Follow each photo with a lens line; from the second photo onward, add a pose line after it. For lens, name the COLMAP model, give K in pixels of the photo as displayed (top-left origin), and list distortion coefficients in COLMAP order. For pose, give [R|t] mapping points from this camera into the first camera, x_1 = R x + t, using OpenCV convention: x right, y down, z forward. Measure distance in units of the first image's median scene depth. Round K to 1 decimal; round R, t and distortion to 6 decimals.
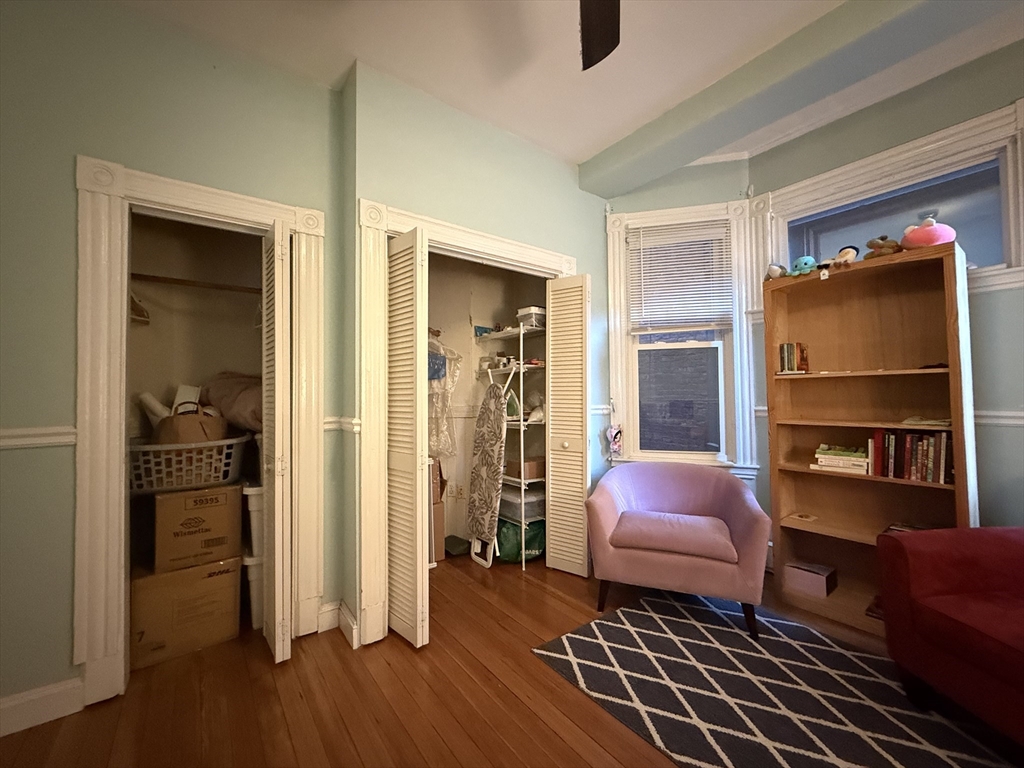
lens RADIAL K [[405.8, 0, 507.9], [0, 405.8, 382.9], [0, 0, 1]] dist [-0.000095, 0.000064]
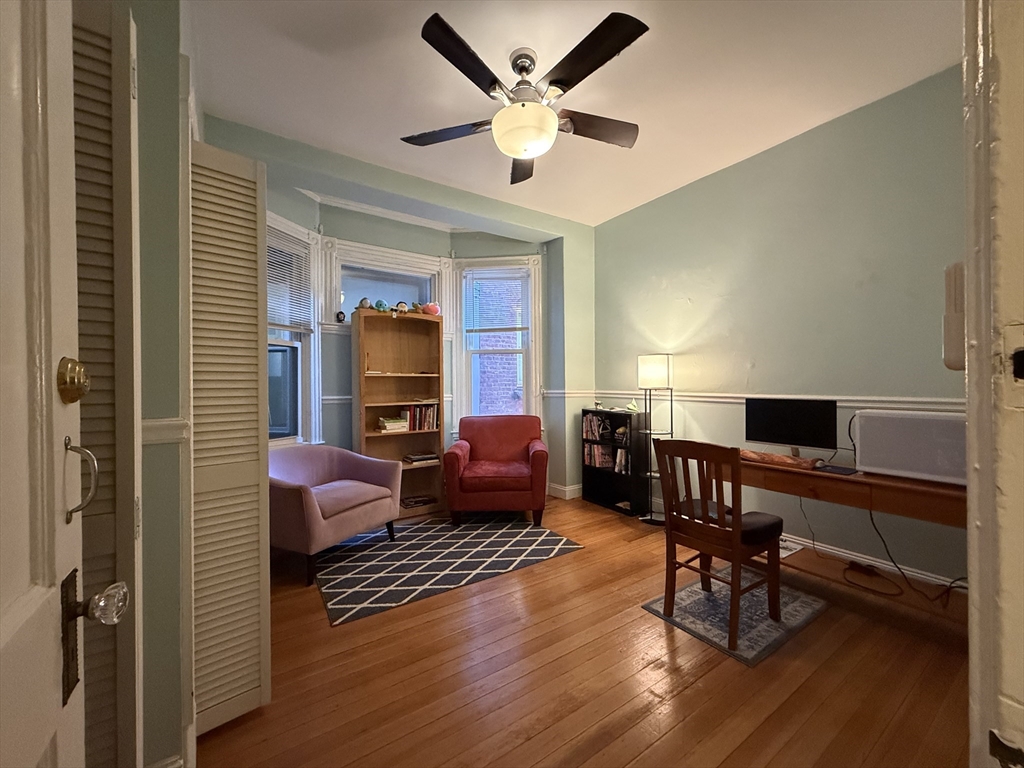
lens RADIAL K [[405.8, 0, 508.3], [0, 405.8, 385.6], [0, 0, 1]] dist [-0.000095, 0.000064]
pose [[0.051672, 0.011986, 0.998592, -0.914659], [-0.020819, 0.999724, -0.010923, 0.034611], [-0.998447, -0.020225, 0.051907, 0.469307]]
